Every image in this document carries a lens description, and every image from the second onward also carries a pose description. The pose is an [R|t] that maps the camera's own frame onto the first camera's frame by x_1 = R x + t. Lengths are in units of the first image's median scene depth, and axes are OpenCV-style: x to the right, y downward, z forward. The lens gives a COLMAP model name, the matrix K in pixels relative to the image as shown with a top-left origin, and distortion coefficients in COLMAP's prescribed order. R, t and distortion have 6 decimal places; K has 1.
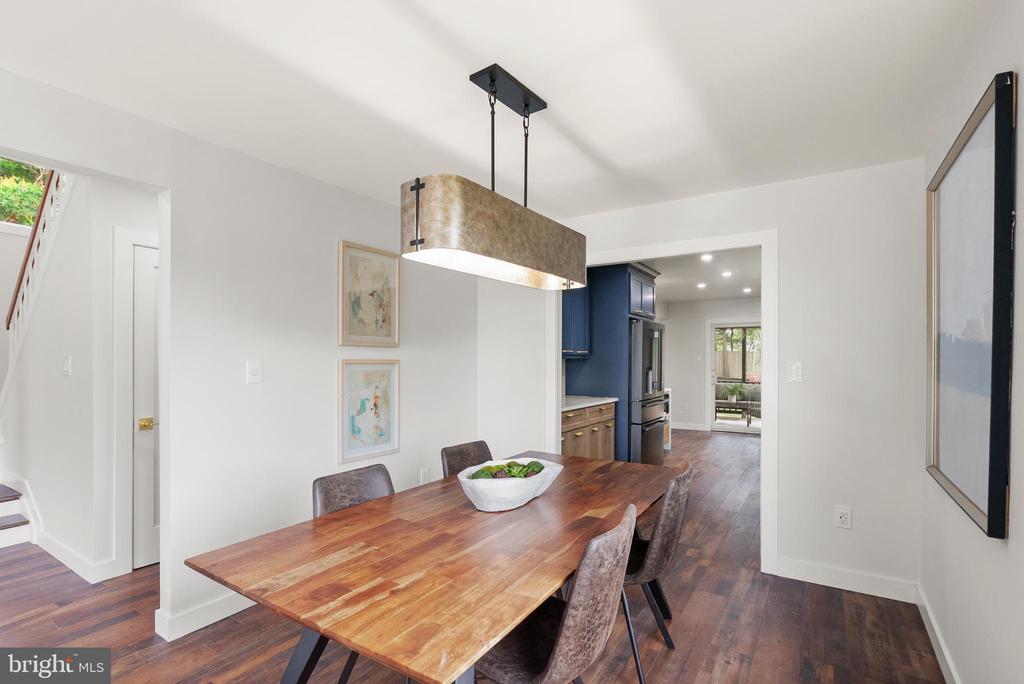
lens RADIAL K [[481.8, 0, 512.2], [0, 481.8, 358.8], [0, 0, 1]] dist [0.001725, 0.000219]
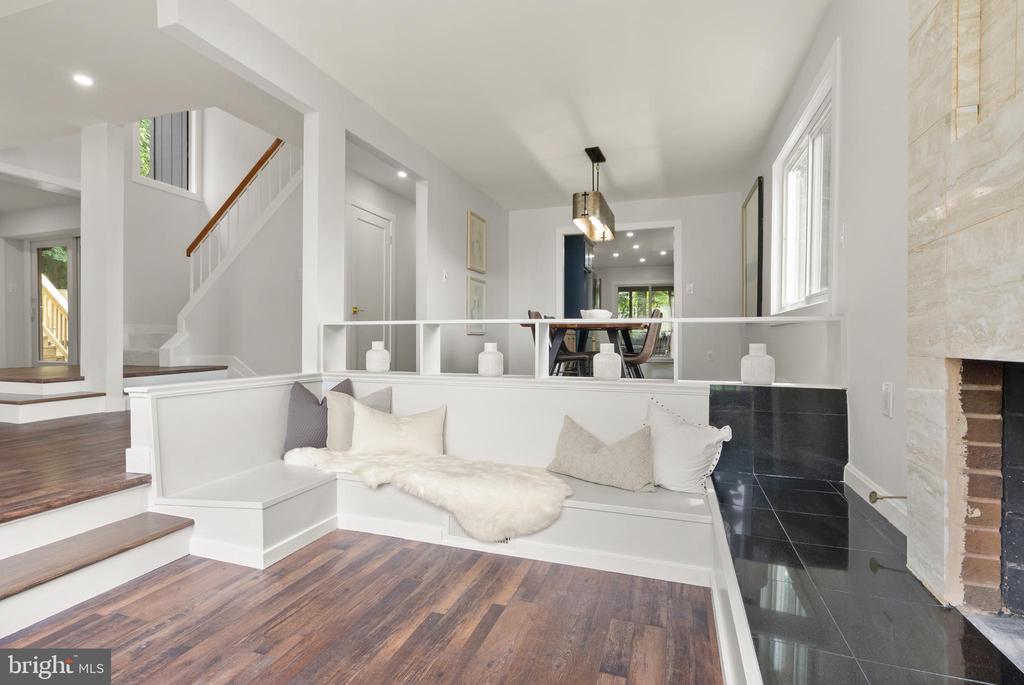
lens RADIAL K [[482.3, 0, 510.3], [0, 482.3, 336.8], [0, 0, 1]] dist [-0.001119, 0.000053]
pose [[0.968215, 0.002184, 0.250110, -0.949144], [-0.001598, 0.999995, -0.002548, 0.337337], [-0.250115, 0.002067, 0.968214, -1.143489]]
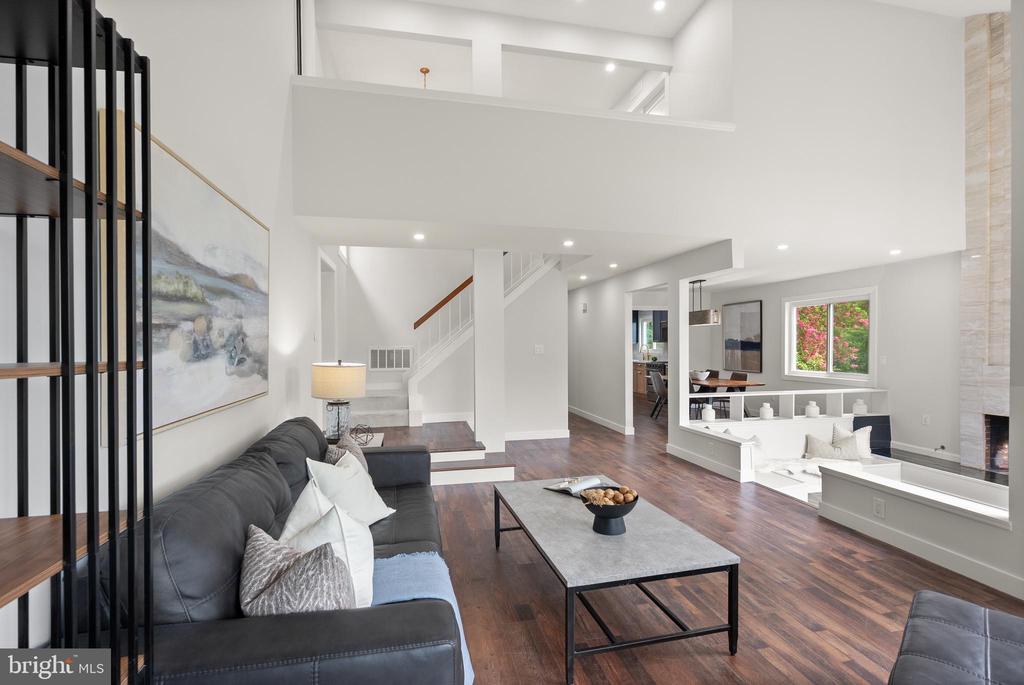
lens RADIAL K [[479.6, 0, 503.5], [0, 479.6, 347.9], [0, 0, 1]] dist [-0.000871, -0.000400]
pose [[0.708118, -0.011747, 0.705997, -3.873936], [0.006249, 0.999927, 0.010370, -0.029564], [-0.706067, -0.002932, 0.708139, -0.720313]]
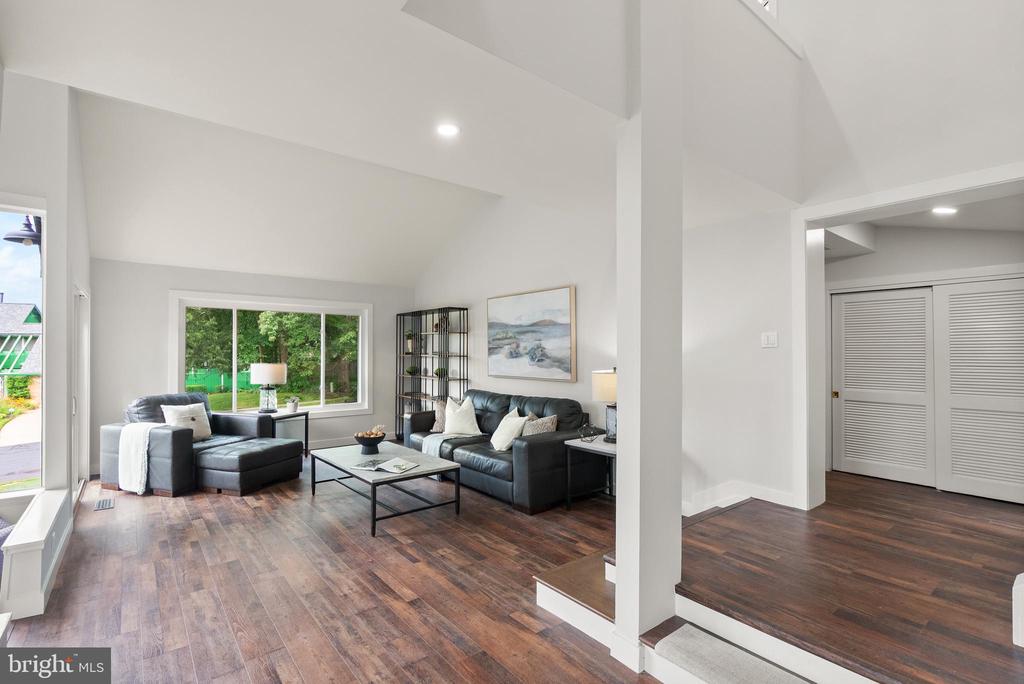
lens RADIAL K [[474.6, 0, 504.1], [0, 474.6, 350.0], [0, 0, 1]] dist [-0.004226, -0.000279]
pose [[-0.315840, -0.004726, -0.948801, -0.949975], [0.001061, 0.999985, -0.005334, -0.031058], [0.948812, -0.002692, -0.315830, 1.229332]]
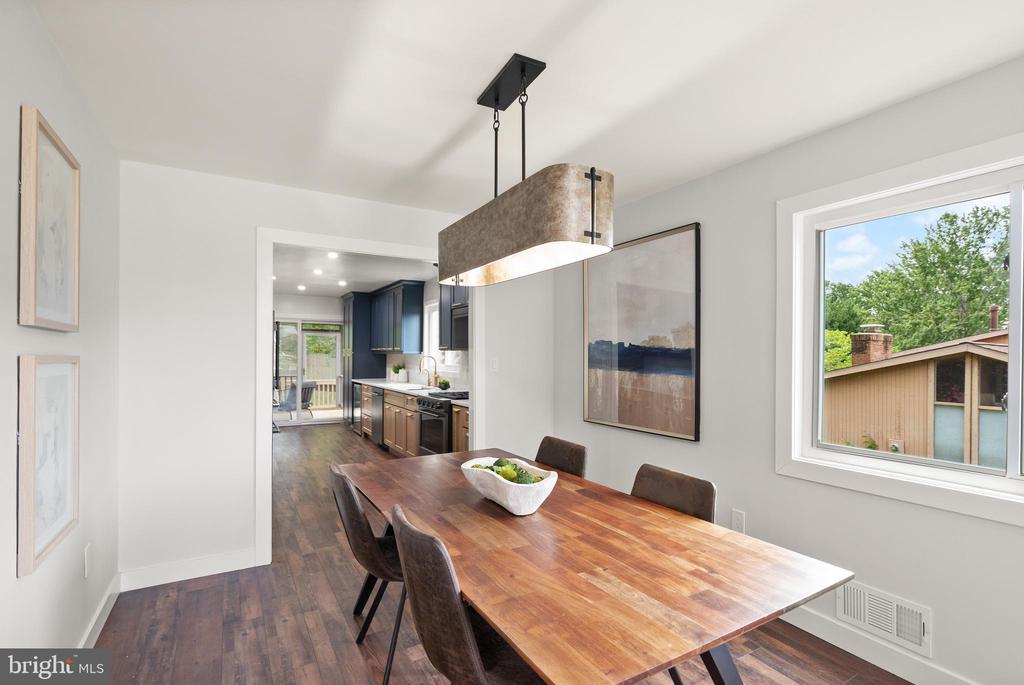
lens RADIAL K [[474.6, 0, 504.1], [0, 474.6, 350.5], [0, 0, 1]] dist [-0.004226, -0.000279]
pose [[0.450285, 0.009478, 0.892835, -0.811026], [-0.004263, 0.999955, -0.008465, -0.003391], [-0.892875, 0.000005, 0.450305, 0.536950]]
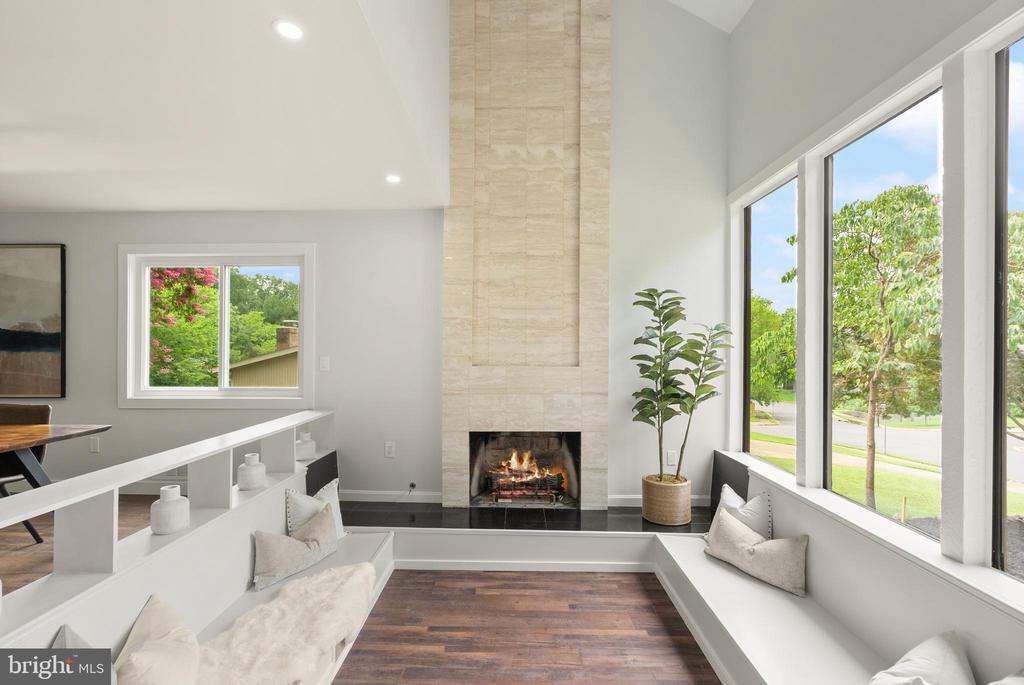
lens RADIAL K [[479.6, 0, 503.5], [0, 479.6, 347.9], [0, 0, 1]] dist [-0.000871, -0.000400]
pose [[-0.528664, -0.002285, 0.848828, -1.960277], [-0.003099, 0.999995, 0.000762, 0.032304], [-0.848825, -0.002228, -0.528669, 0.160759]]
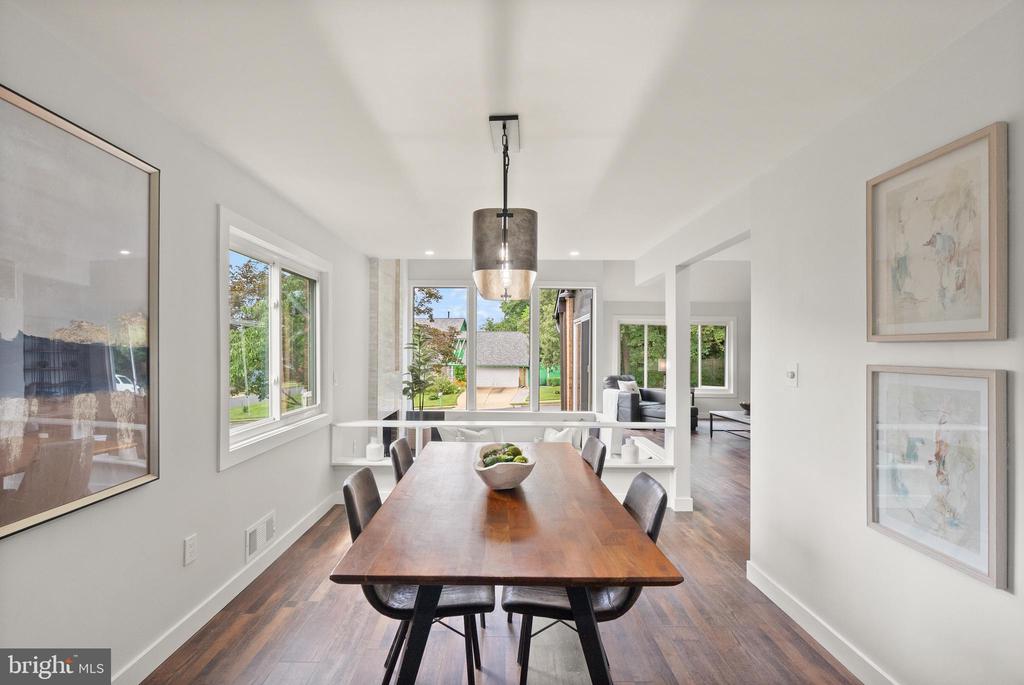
lens RADIAL K [[467.2, 0, 506.9], [0, 467.2, 349.1], [0, 0, 1]] dist [-0.001939, -0.000231]
pose [[-0.831633, -0.010871, -0.555219, 0.576752], [-0.008921, 0.999941, -0.006216, -0.016226], [0.555254, -0.000217, -0.831681, 1.817429]]
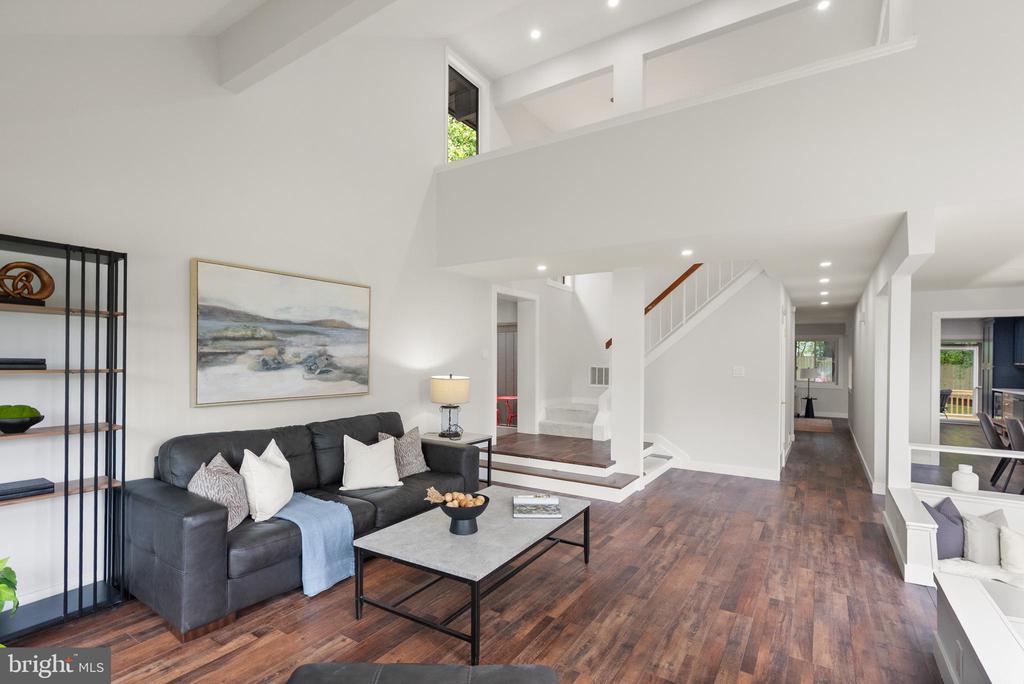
lens RADIAL K [[481.1, 0, 501.0], [0, 481.1, 362.6], [0, 0, 1]] dist [-0.002052, -0.000155]
pose [[0.999944, 0.006427, -0.008391, -2.738979], [-0.006370, 0.999957, 0.006804, -0.045534], [0.008435, -0.006750, 0.999942, -1.409166]]
